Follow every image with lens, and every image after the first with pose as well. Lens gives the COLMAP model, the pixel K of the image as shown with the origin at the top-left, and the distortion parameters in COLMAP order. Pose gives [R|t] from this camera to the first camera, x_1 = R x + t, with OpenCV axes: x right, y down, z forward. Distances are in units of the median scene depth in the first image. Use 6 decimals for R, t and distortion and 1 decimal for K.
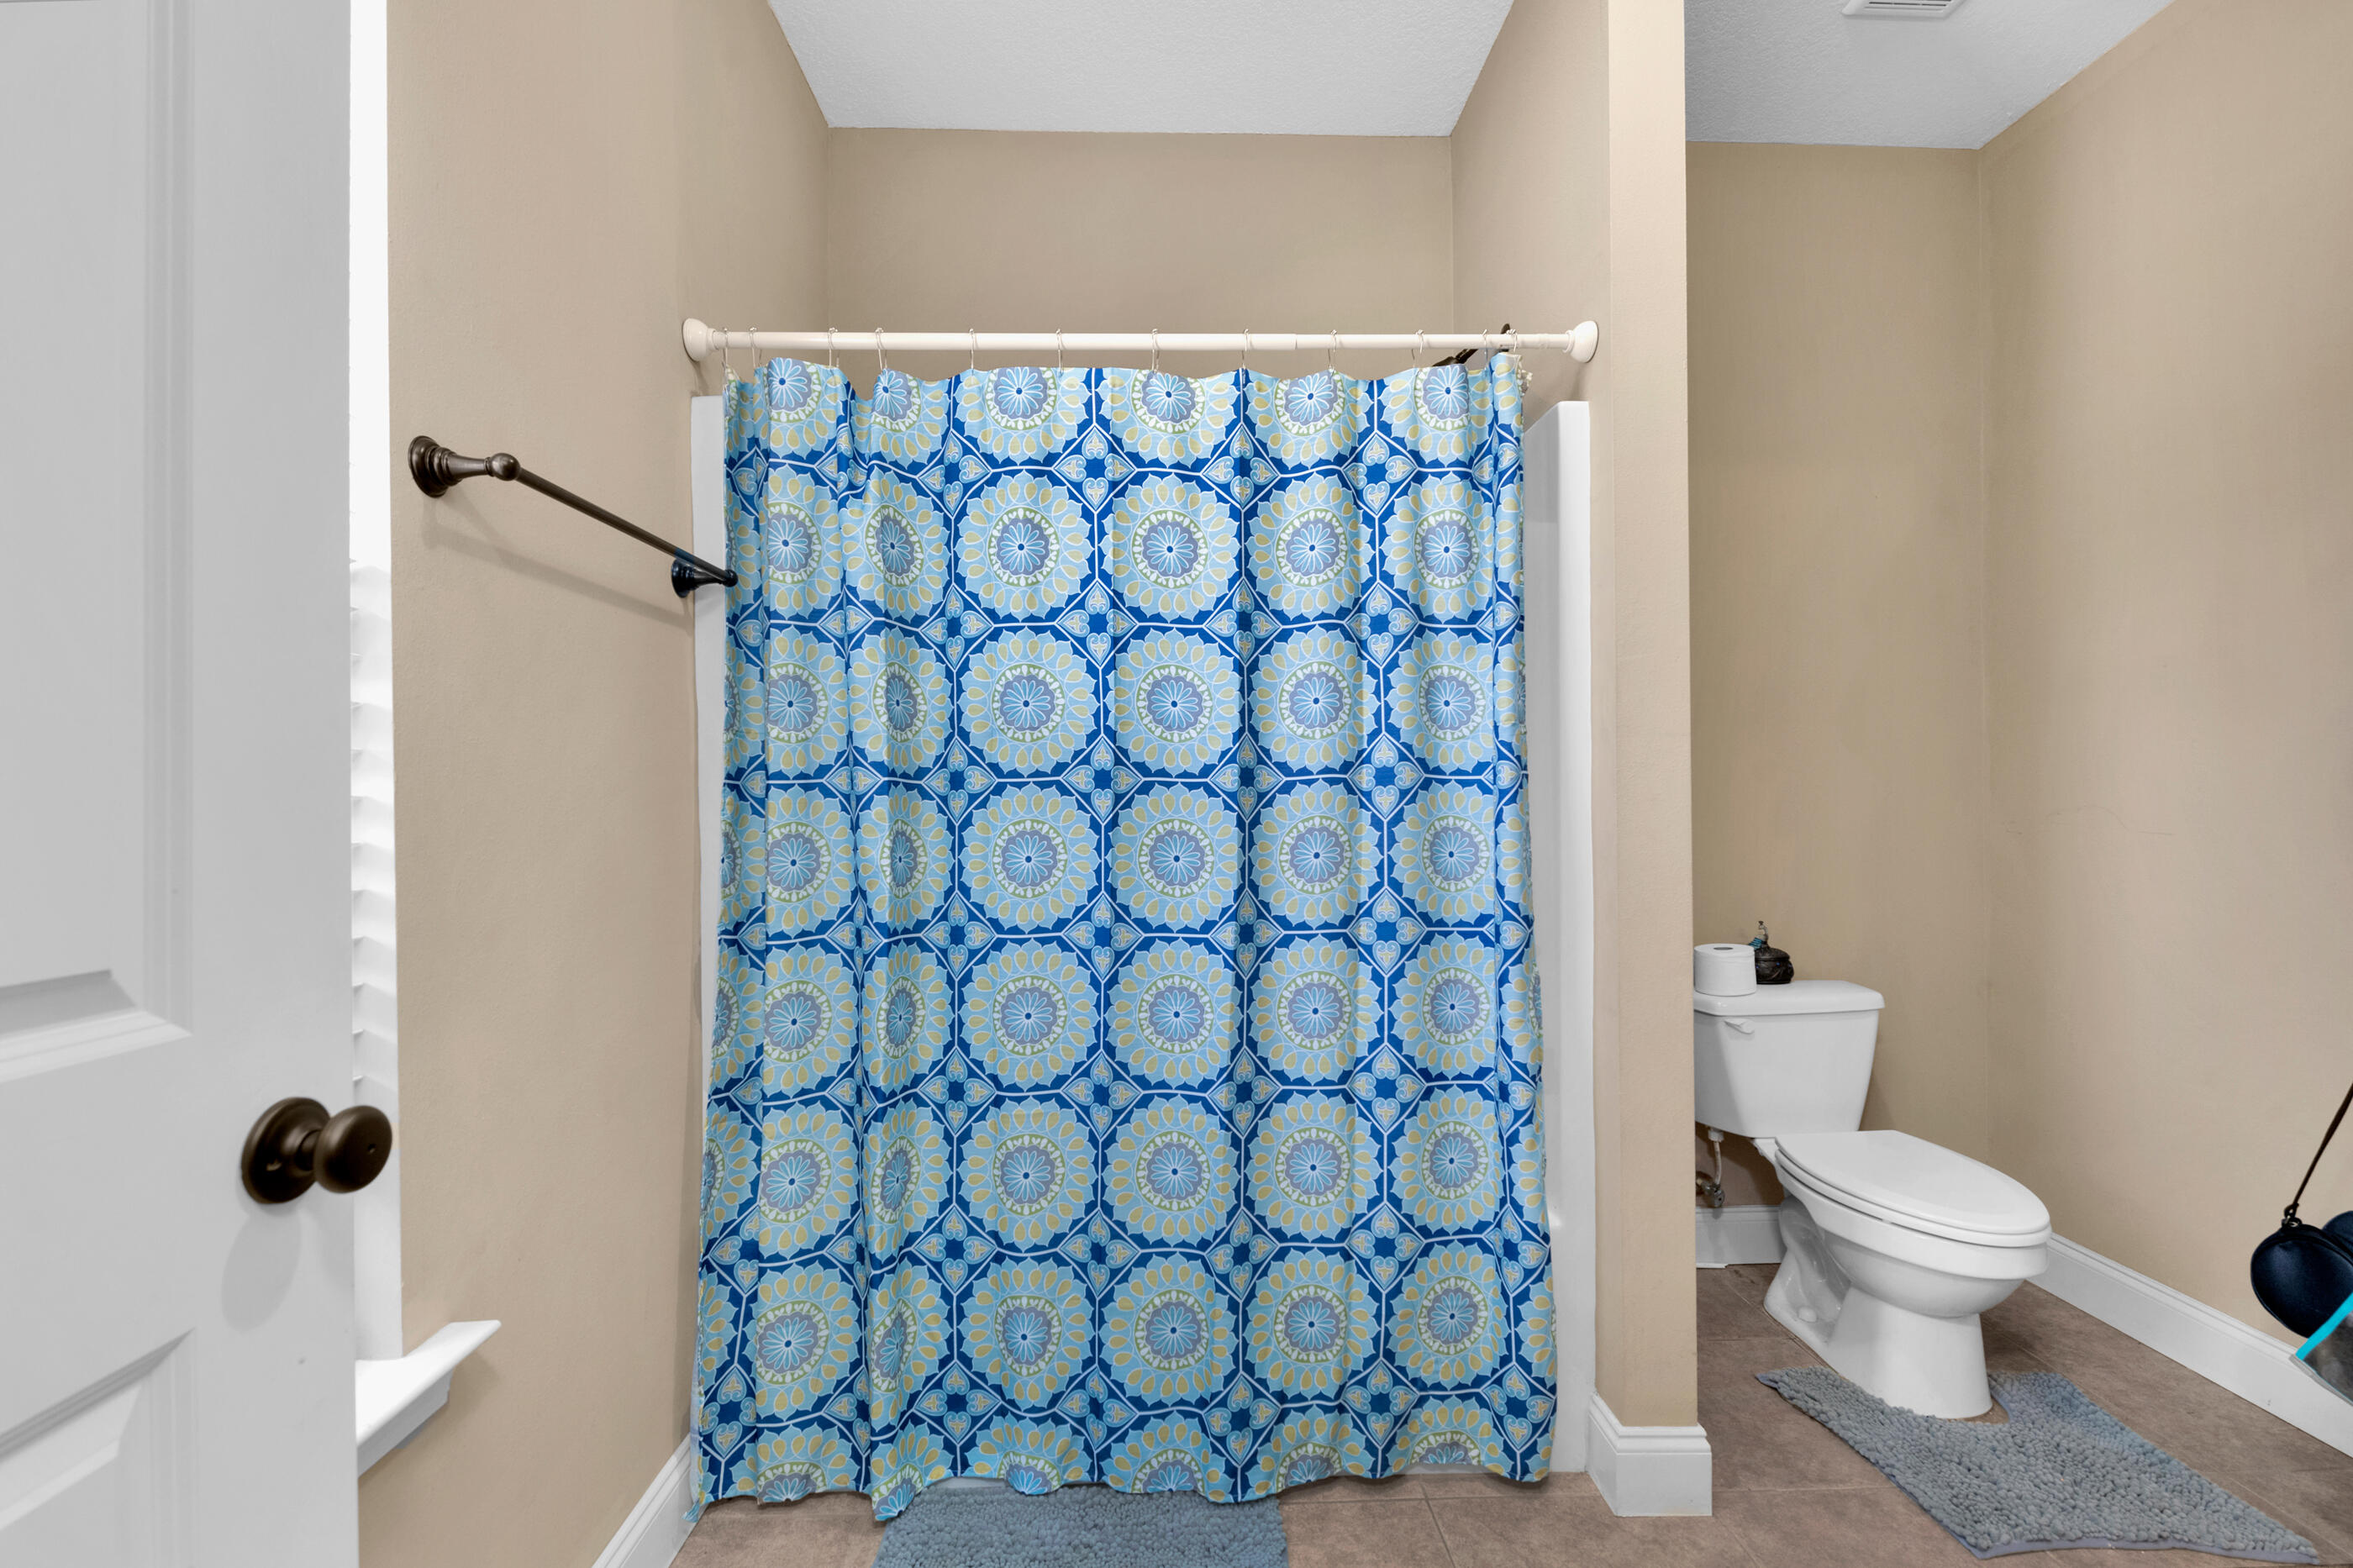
lens RADIAL K [[1053.0, 0, 1175.2], [0, 1053.0, 793.2], [0, 0, 1]] dist [0.004384, 0.000256]
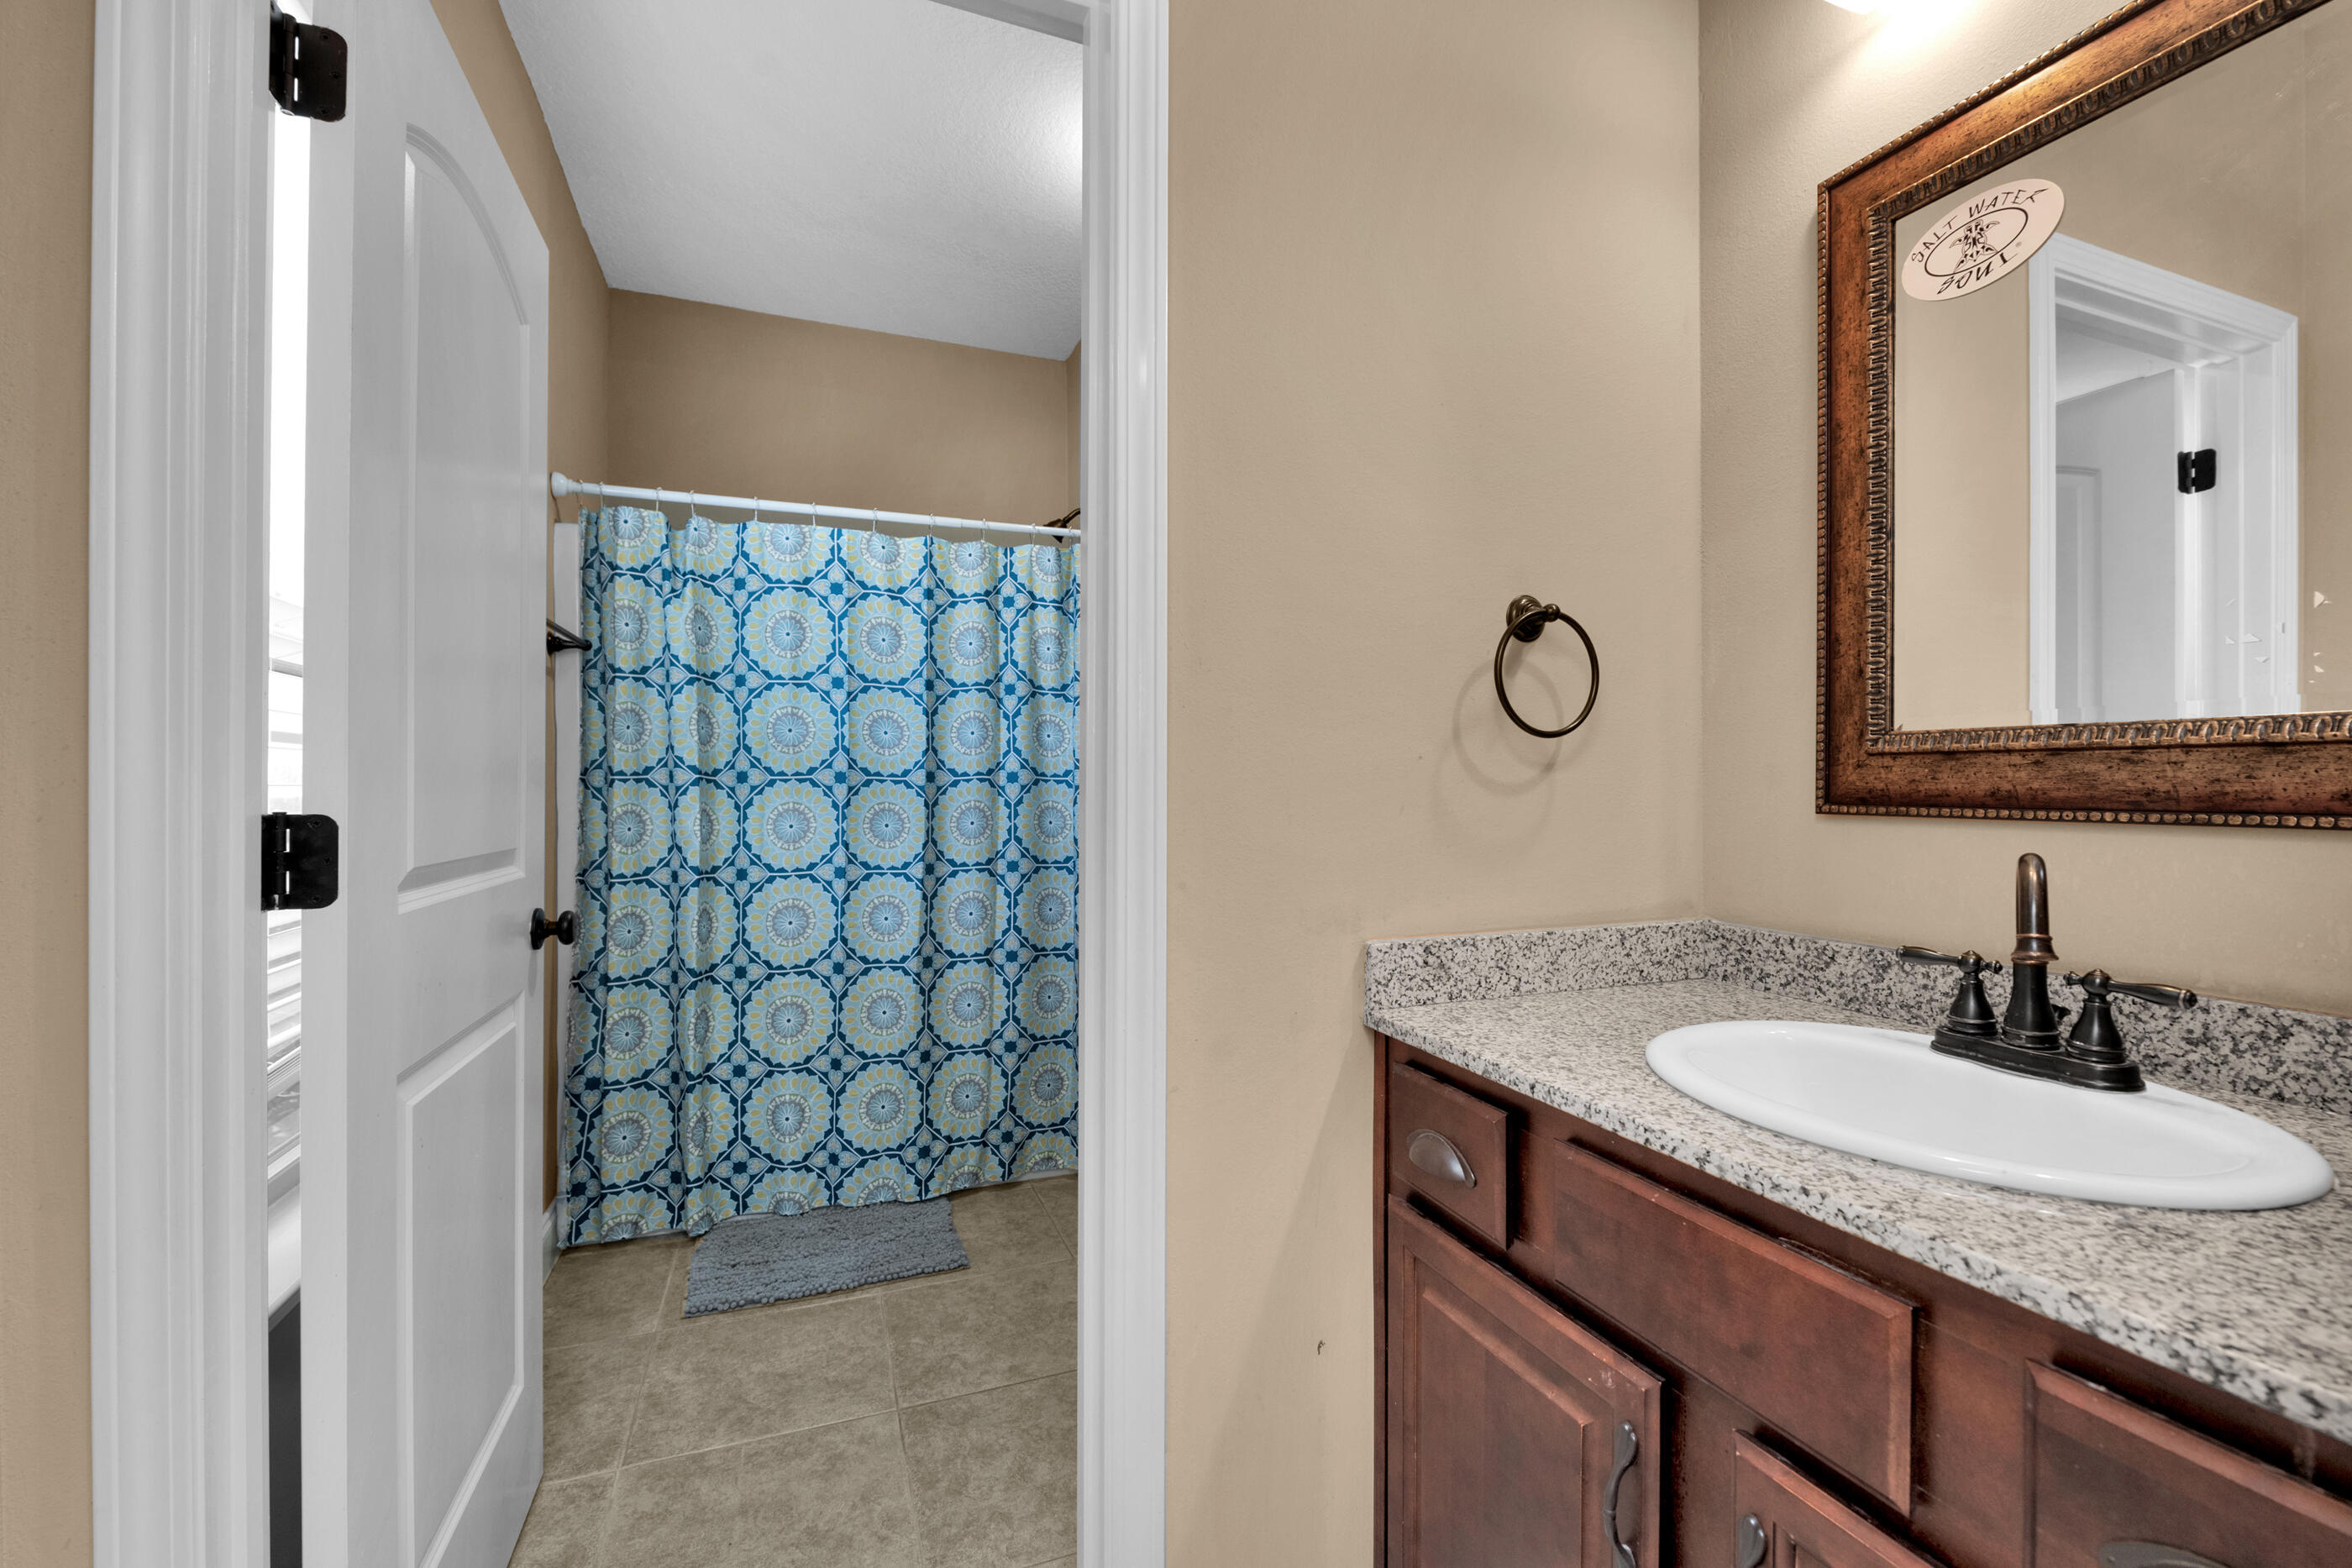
lens RADIAL K [[996.1, 0, 1195.1], [0, 996.1, 790.0], [0, 0, 1]] dist [-0.000669, -0.000183]
pose [[0.947006, 0.005488, 0.321170, -0.043232], [-0.006274, 0.999979, 0.001413, 0.000650], [-0.321156, -0.003353, 0.947020, -0.653963]]
